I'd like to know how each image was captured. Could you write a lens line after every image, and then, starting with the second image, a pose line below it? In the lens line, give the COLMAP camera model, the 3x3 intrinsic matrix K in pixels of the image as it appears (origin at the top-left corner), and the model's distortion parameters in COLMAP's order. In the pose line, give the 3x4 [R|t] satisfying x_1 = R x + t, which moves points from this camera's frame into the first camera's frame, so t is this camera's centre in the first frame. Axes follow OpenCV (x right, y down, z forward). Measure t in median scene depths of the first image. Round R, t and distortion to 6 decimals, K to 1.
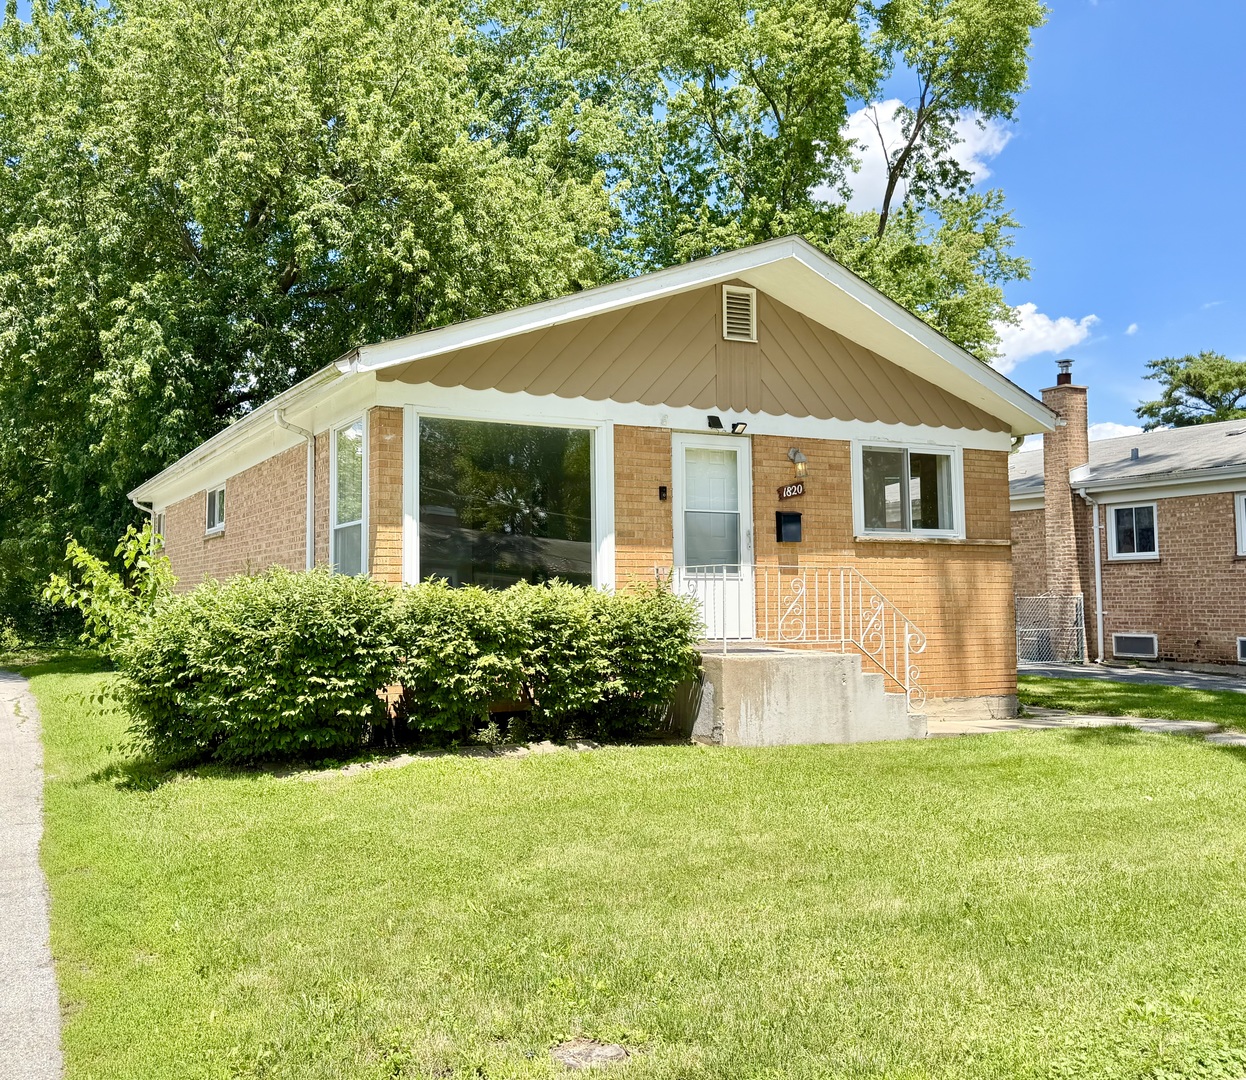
lens RADIAL K [[1148.8, 0, 555.9], [0, 1148.8, 537.6], [0, 0, 1]] dist [0.159422, -0.274863]
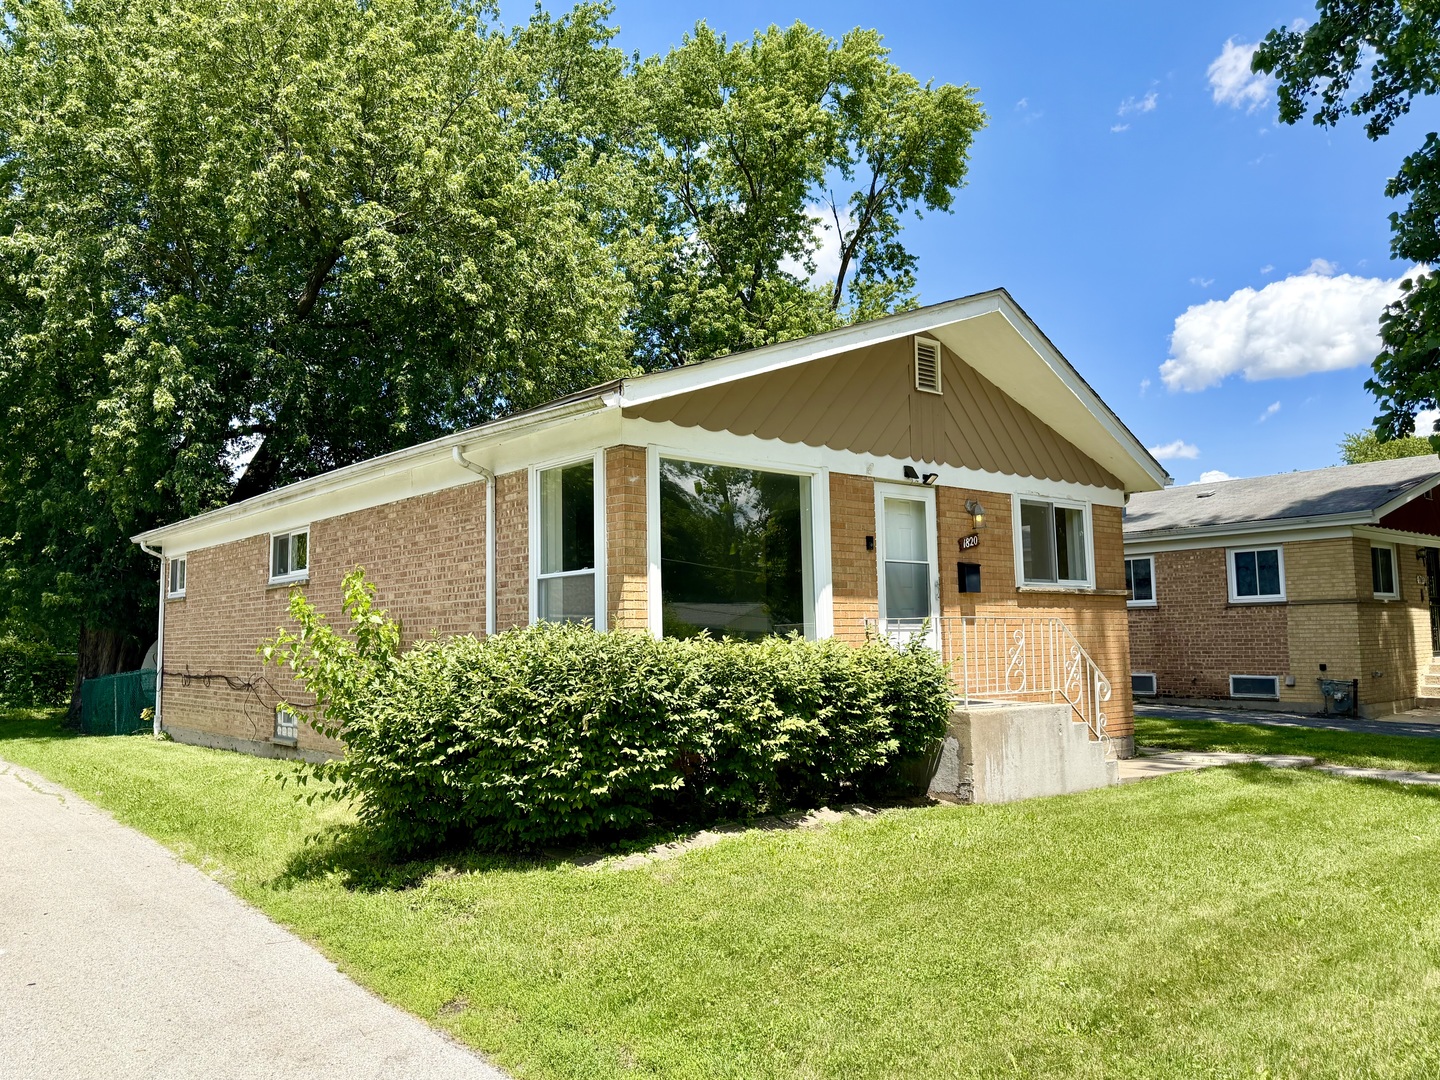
lens RADIAL K [[1086.7, 0, 719.2], [0, 1086.7, 560.7], [0, 0, 1]] dist [0.131325, -0.159980]
pose [[0.971158, 0.006613, 0.238345, -0.230969], [-0.001647, 0.999778, -0.021026, -0.003499], [-0.238431, 0.020027, 0.970953, 0.117697]]
